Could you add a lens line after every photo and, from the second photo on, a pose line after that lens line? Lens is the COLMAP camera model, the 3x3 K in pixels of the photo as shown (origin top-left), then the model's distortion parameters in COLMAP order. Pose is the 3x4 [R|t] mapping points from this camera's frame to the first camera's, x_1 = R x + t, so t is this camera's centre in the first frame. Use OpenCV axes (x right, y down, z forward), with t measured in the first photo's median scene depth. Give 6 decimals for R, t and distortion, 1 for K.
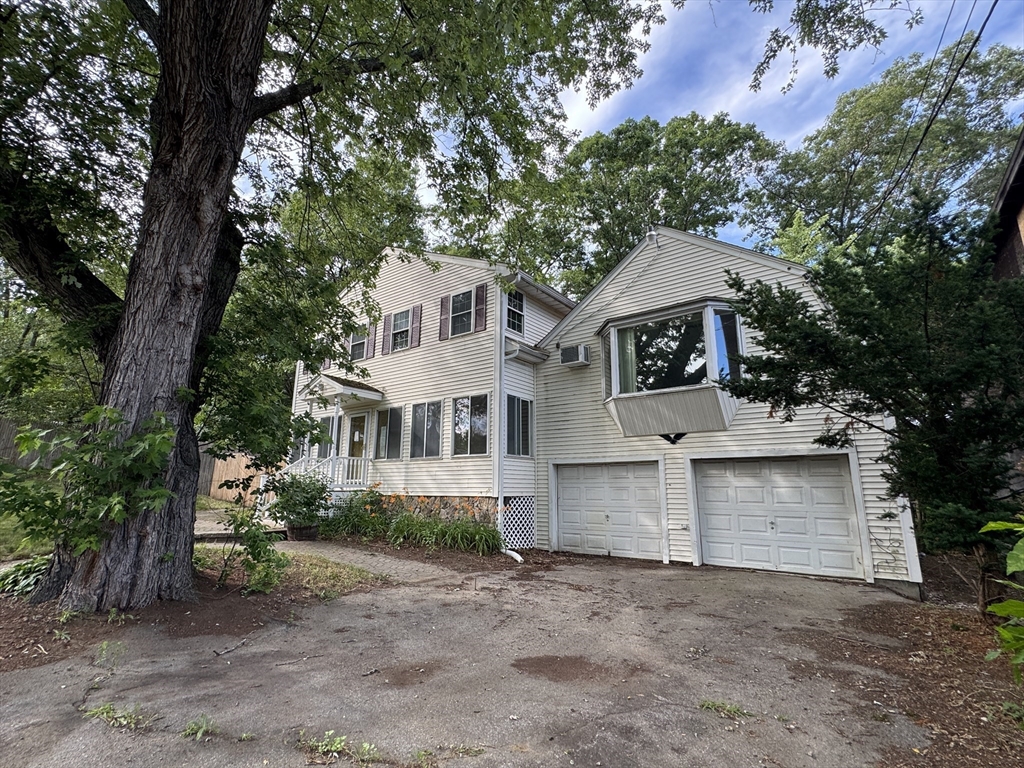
lens RADIAL K [[475.9, 0, 512.0], [0, 475.9, 384.0], [0, 0, 1]] dist [-0.001509, -0.000034]
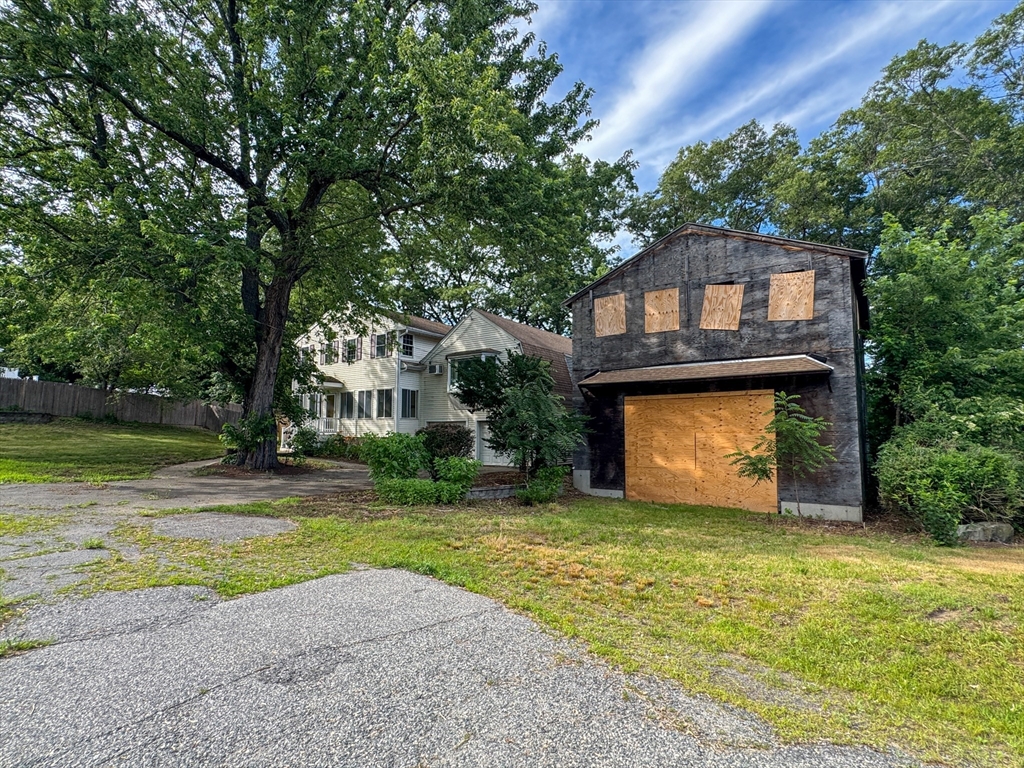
lens RADIAL K [[475.9, 0, 512.0], [0, 475.9, 384.0], [0, 0, 1]] dist [-0.001509, -0.000034]
pose [[0.999212, -0.001707, 0.039665, 0.368803], [-0.002947, 0.993130, 0.116981, -0.232175], [-0.039592, -0.117006, 0.992342, -1.031371]]
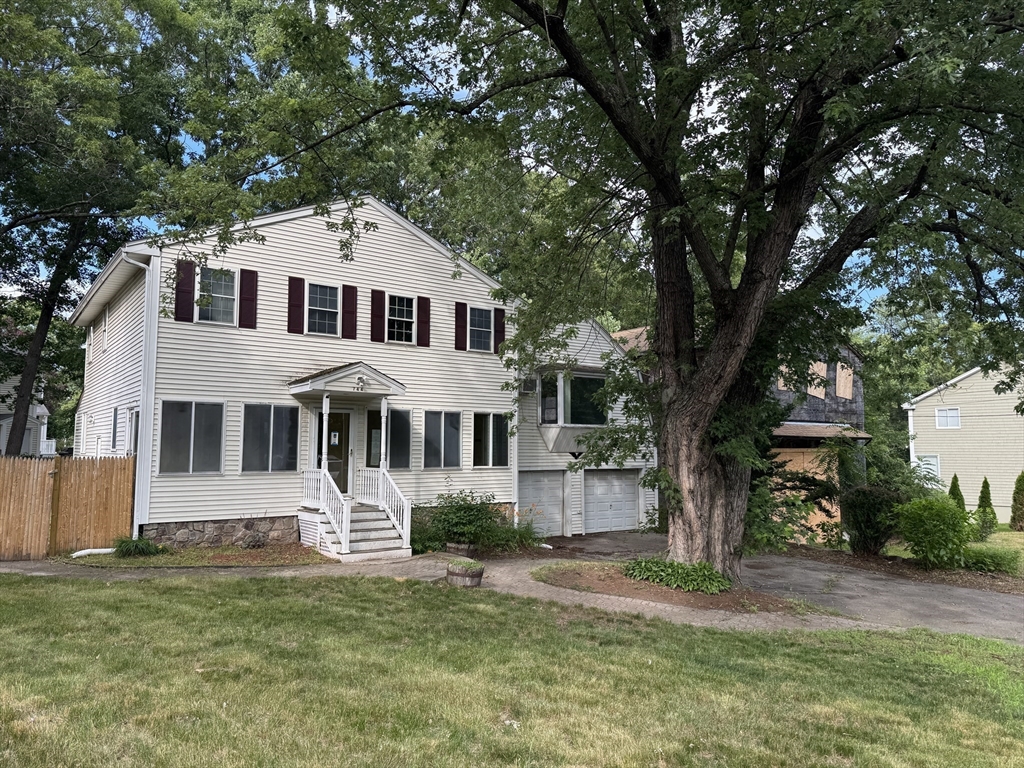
lens RADIAL K [[726.6, 0, 512.0], [0, 726.6, 384.0], [0, 0, 1]] dist [0.002451, 0.000379]
pose [[0.297541, 0.083428, 0.951057, -1.611589], [-0.202371, 0.979049, -0.022571, -0.010661], [-0.933014, -0.185750, 0.308191, 0.439054]]
